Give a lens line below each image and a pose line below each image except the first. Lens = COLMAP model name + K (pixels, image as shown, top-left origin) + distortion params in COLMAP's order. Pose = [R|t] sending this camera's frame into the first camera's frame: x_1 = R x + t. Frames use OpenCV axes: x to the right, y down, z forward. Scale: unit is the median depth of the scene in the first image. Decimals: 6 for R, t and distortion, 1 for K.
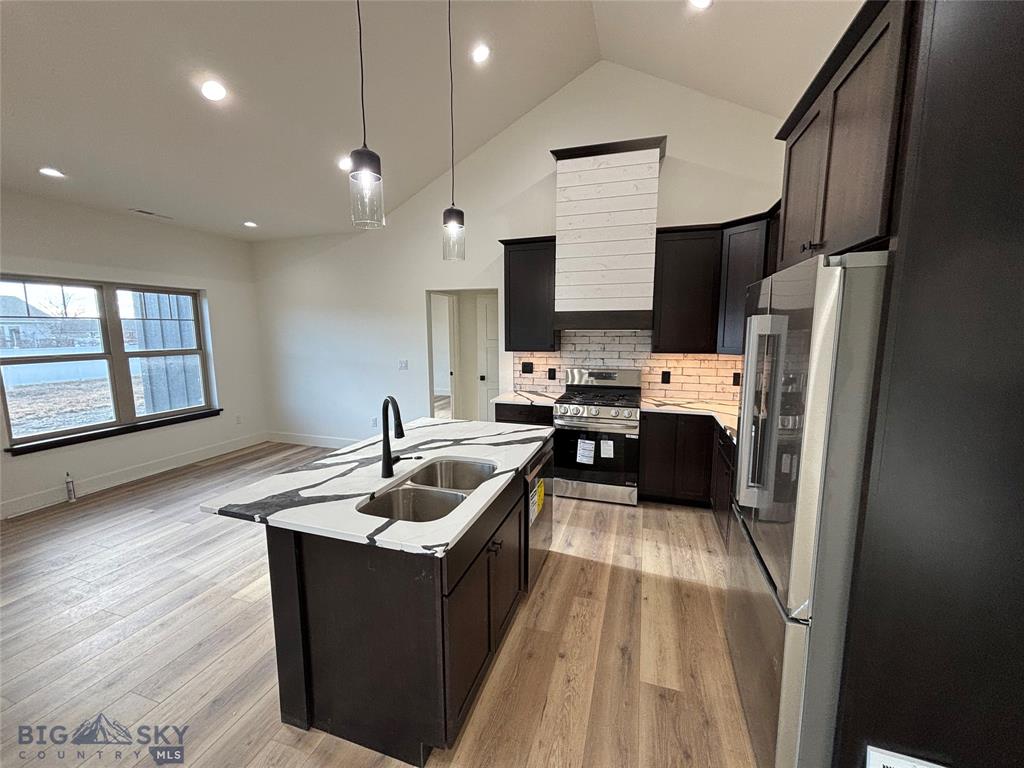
lens RADIAL K [[411.0, 0, 512.0], [0, 411.0, 384.0], [0, 0, 1]] dist [0.000957, 0.000796]
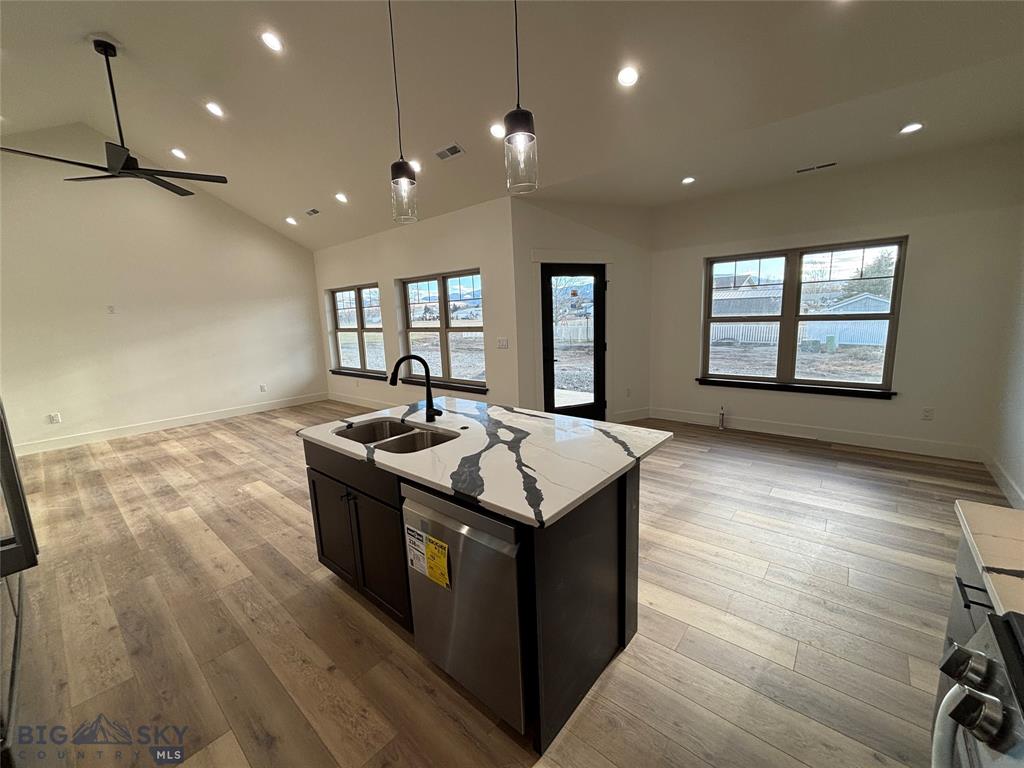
lens RADIAL K [[411.0, 0, 512.0], [0, 411.0, 384.0], [0, 0, 1]] dist [0.000957, 0.000796]
pose [[-0.383048, 0.174919, -0.907016, 0.343329], [-0.083921, 0.971257, 0.222749, -0.086990], [0.919908, 0.161441, -0.357359, 0.806679]]
